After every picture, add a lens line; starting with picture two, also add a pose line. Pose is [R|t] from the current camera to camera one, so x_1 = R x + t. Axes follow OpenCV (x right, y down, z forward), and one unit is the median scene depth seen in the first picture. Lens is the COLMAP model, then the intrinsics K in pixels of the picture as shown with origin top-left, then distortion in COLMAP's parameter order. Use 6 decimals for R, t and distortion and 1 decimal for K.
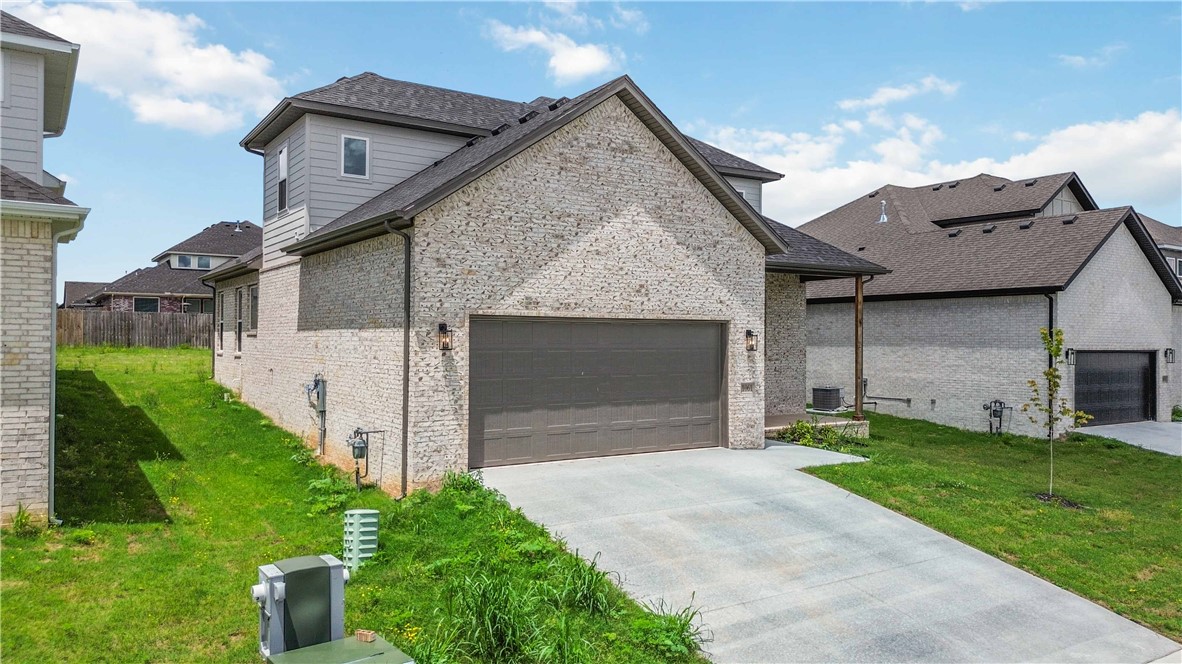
lens RADIAL K [[843.3, 0, 593.2], [0, 843.3, 331.2], [0, 0, 1]] dist [0.056433, -0.058729]
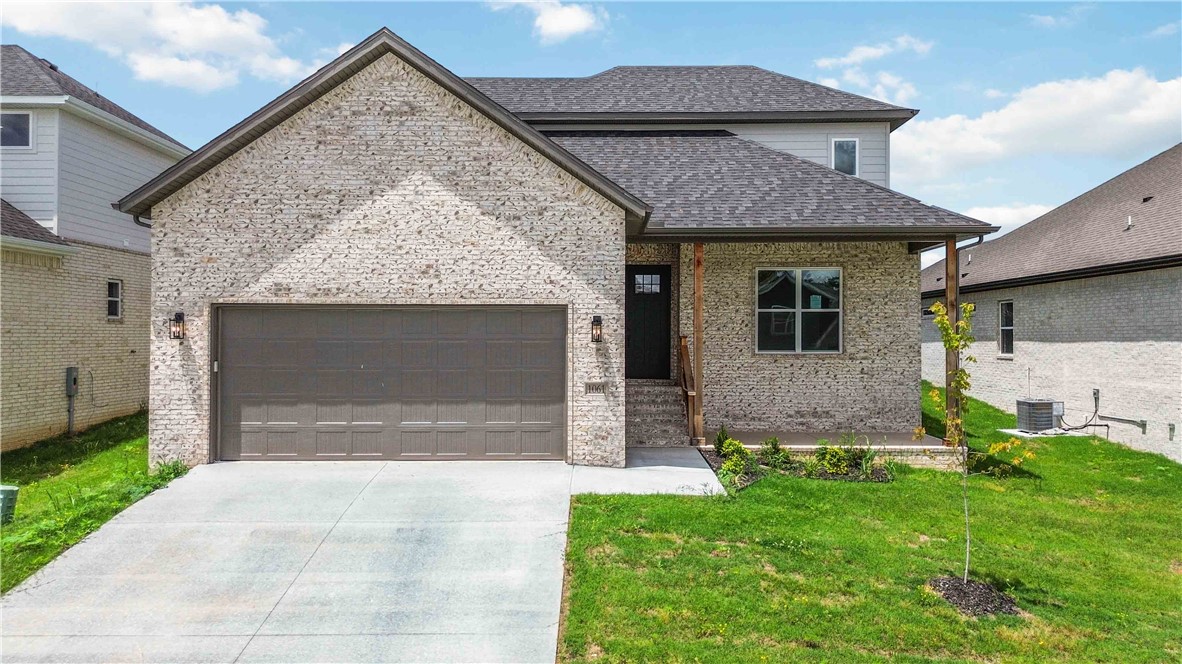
lens RADIAL K [[843.3, 0, 600.5], [0, 843.3, 329.3], [0, 0, 1]] dist [0.056433, -0.058729]
pose [[0.827703, -0.008249, -0.561106, 0.714359], [0.006674, 0.999966, -0.004856, 0.016862], [0.561127, 0.000275, 0.827730, 0.395636]]
